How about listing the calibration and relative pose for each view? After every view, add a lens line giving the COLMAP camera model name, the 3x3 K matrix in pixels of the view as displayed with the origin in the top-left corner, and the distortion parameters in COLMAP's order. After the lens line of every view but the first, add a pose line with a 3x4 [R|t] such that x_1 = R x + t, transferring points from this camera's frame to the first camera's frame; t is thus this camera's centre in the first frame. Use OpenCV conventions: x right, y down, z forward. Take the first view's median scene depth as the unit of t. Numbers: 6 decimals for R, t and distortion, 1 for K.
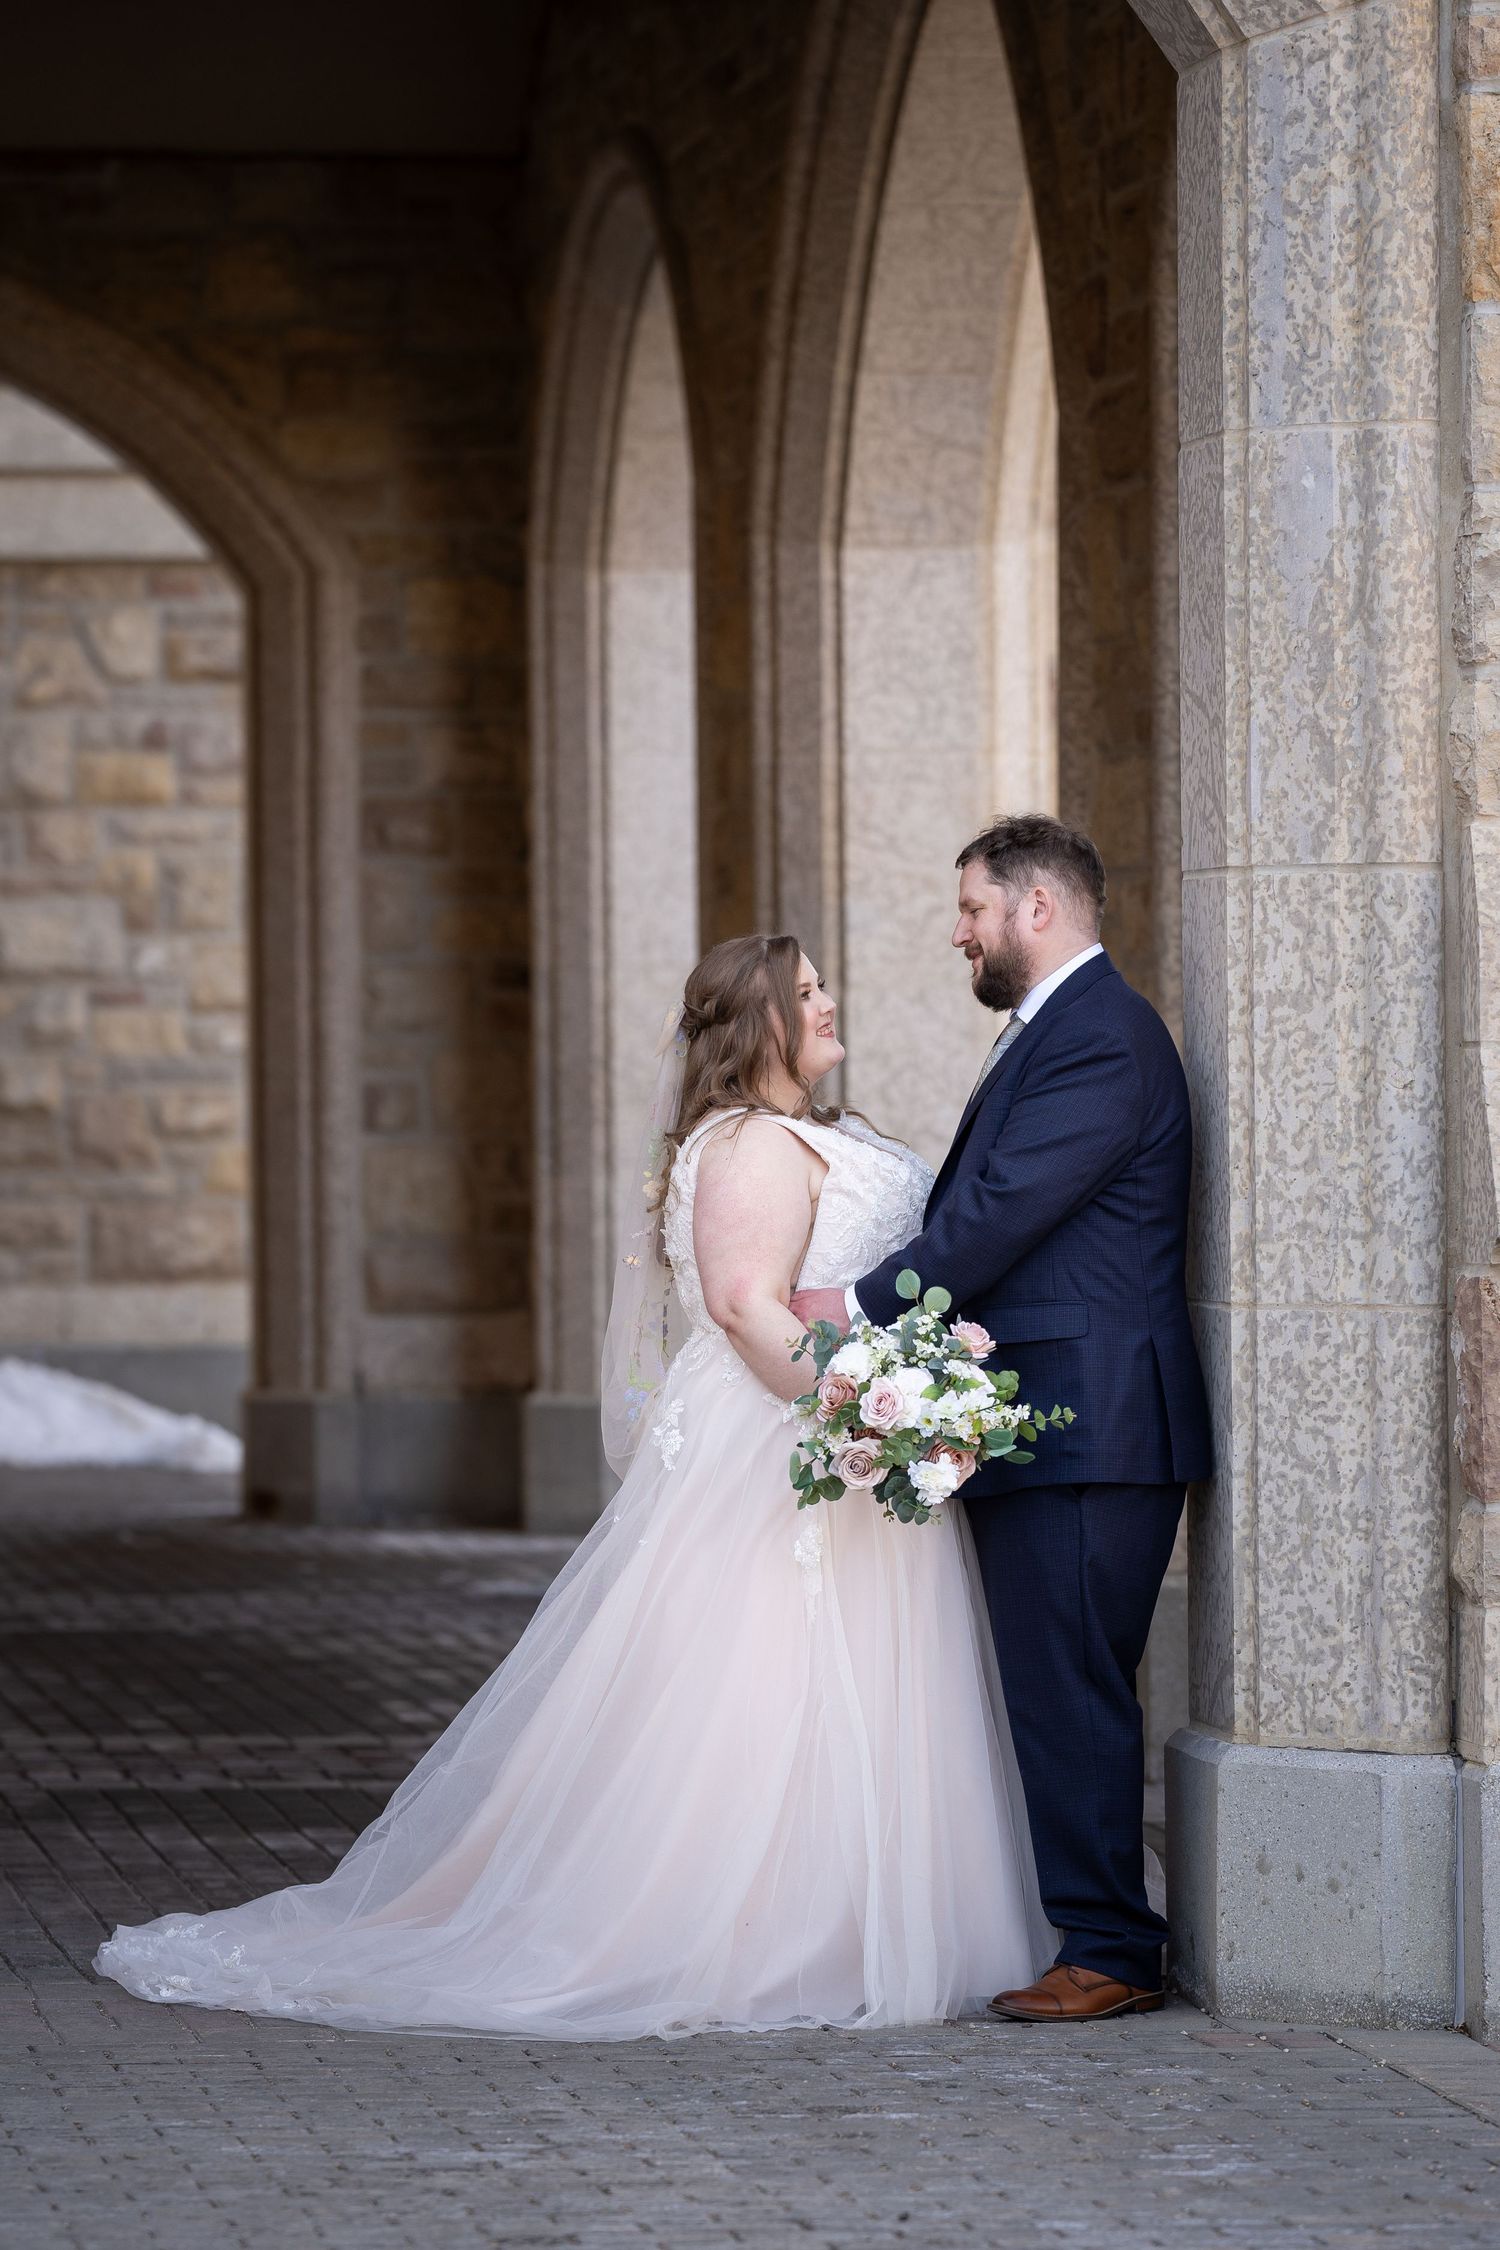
lens RADIAL K [[8458.0, 0, 750.0], [0, 8458.0, 1125.0], [0, 0, 1]] dist [0.370105, -4.342817]
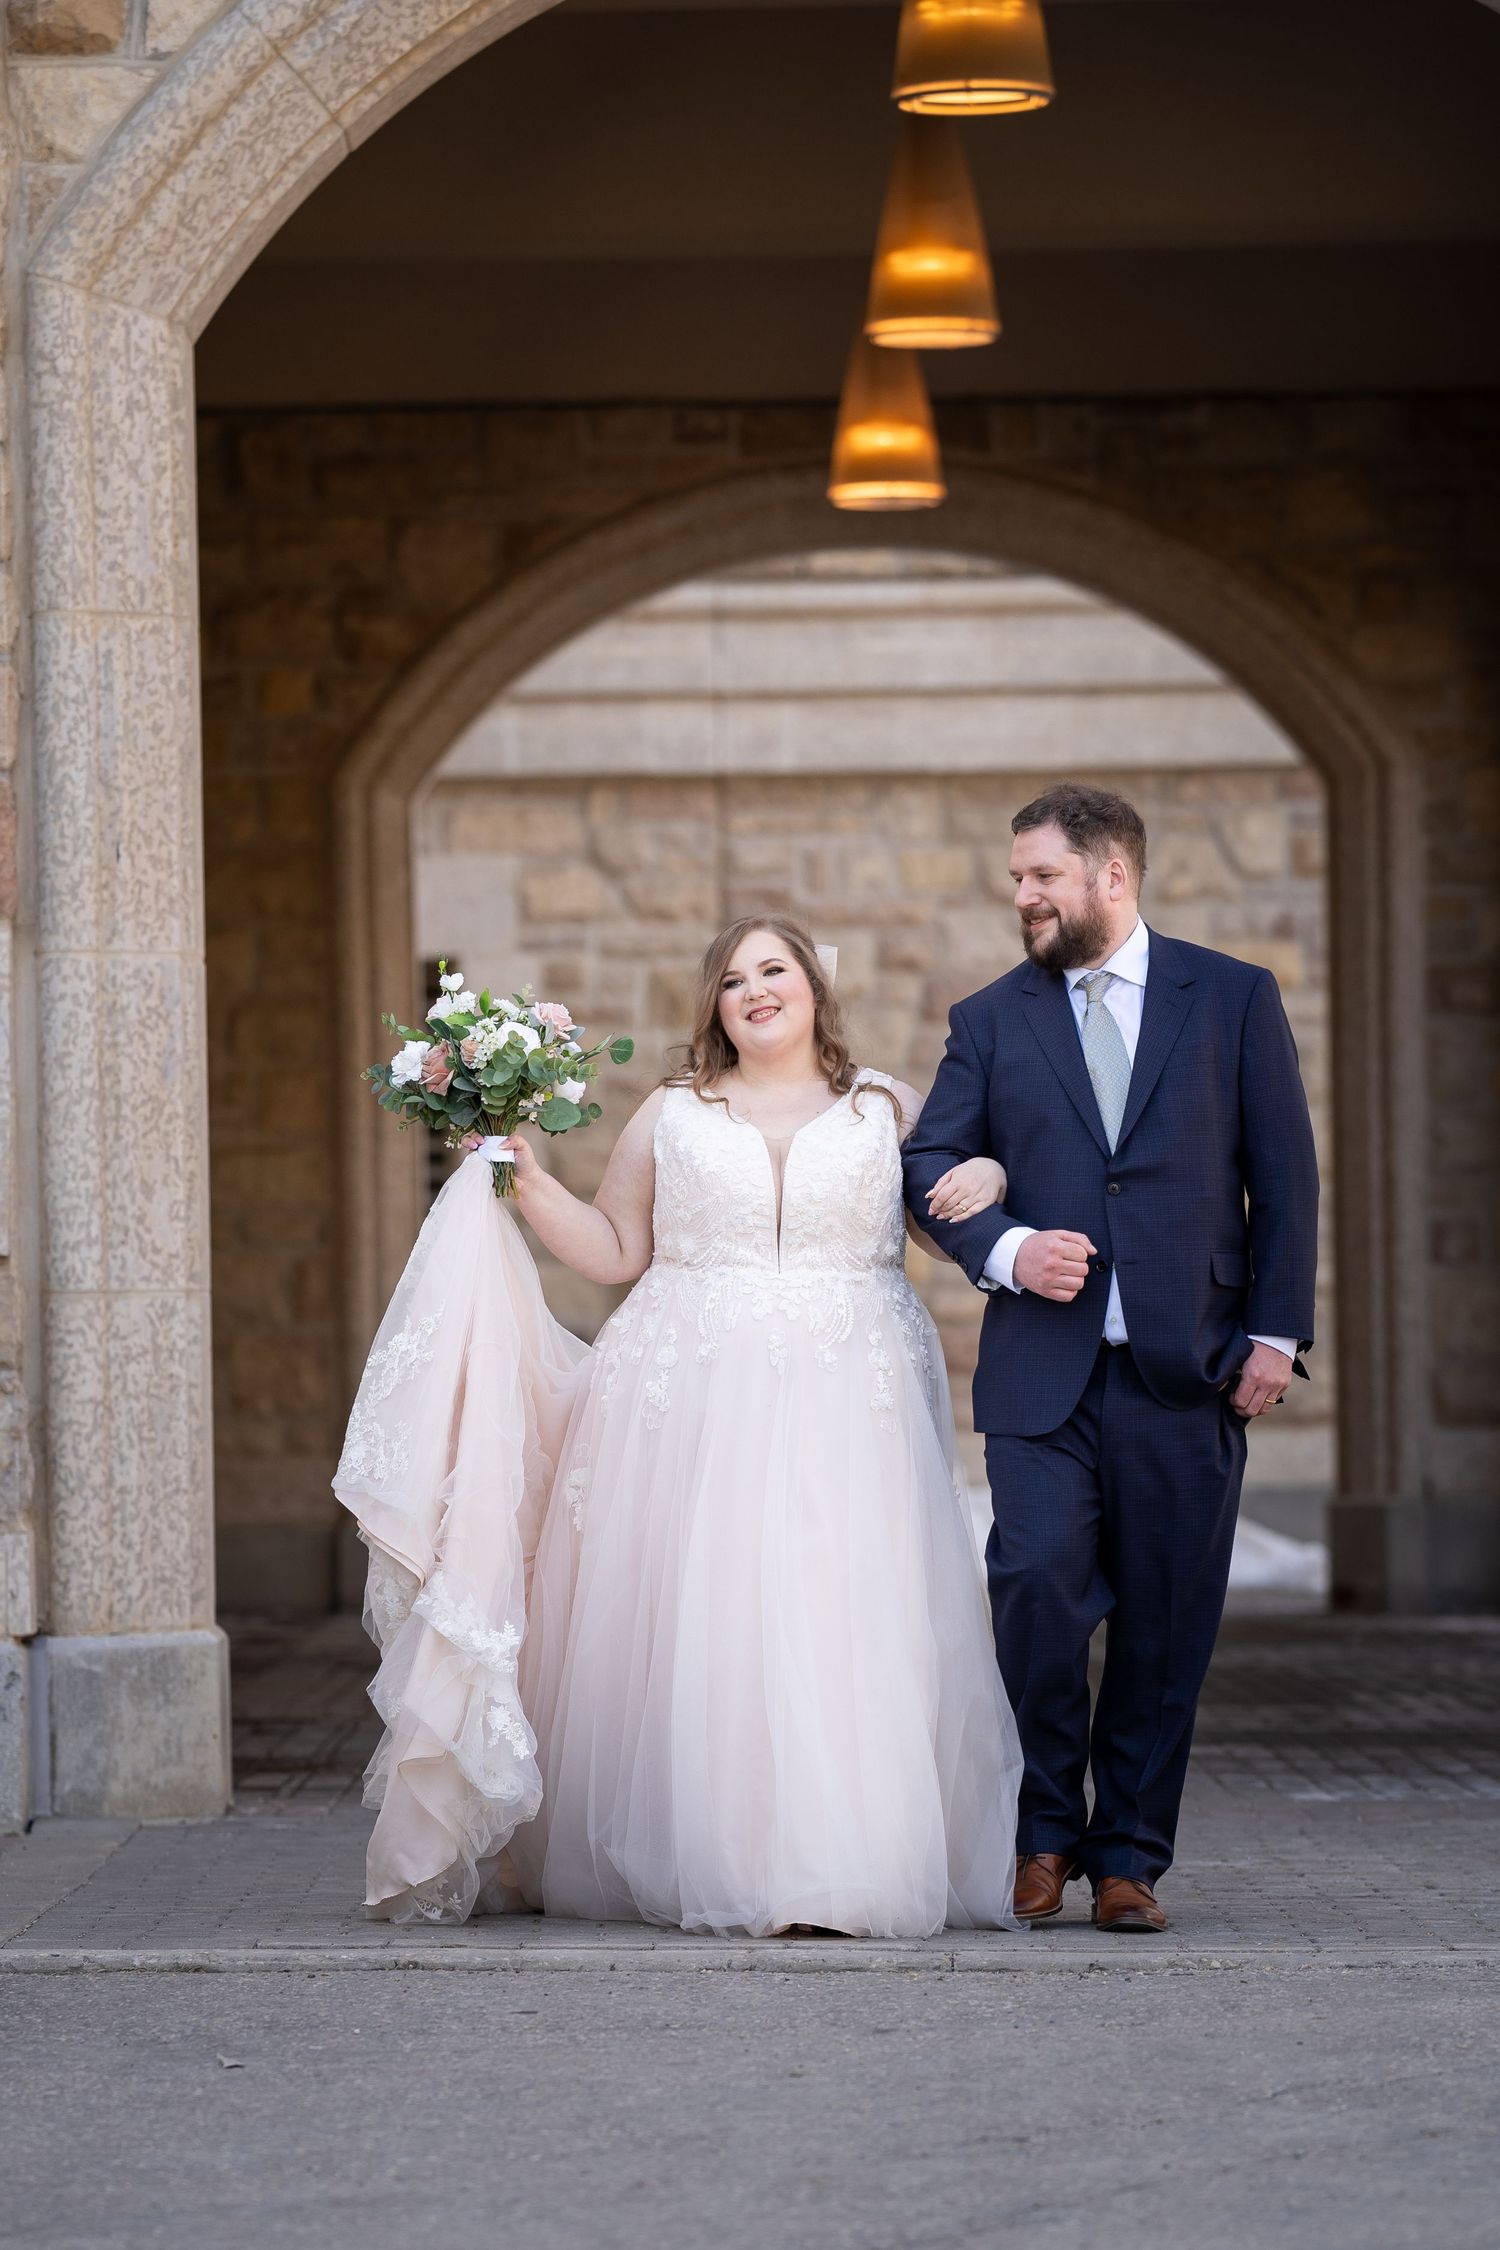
lens RADIAL K [[8458.0, 0, 750.0], [0, 8458.0, 1125.0], [0, 0, 1]] dist [0.370105, -4.342817]
pose [[0.988831, -0.008431, -0.148803, 0.082372], [0.004244, 0.999587, -0.028438, 0.035834], [0.148981, 0.027489, 0.988458, -0.301468]]
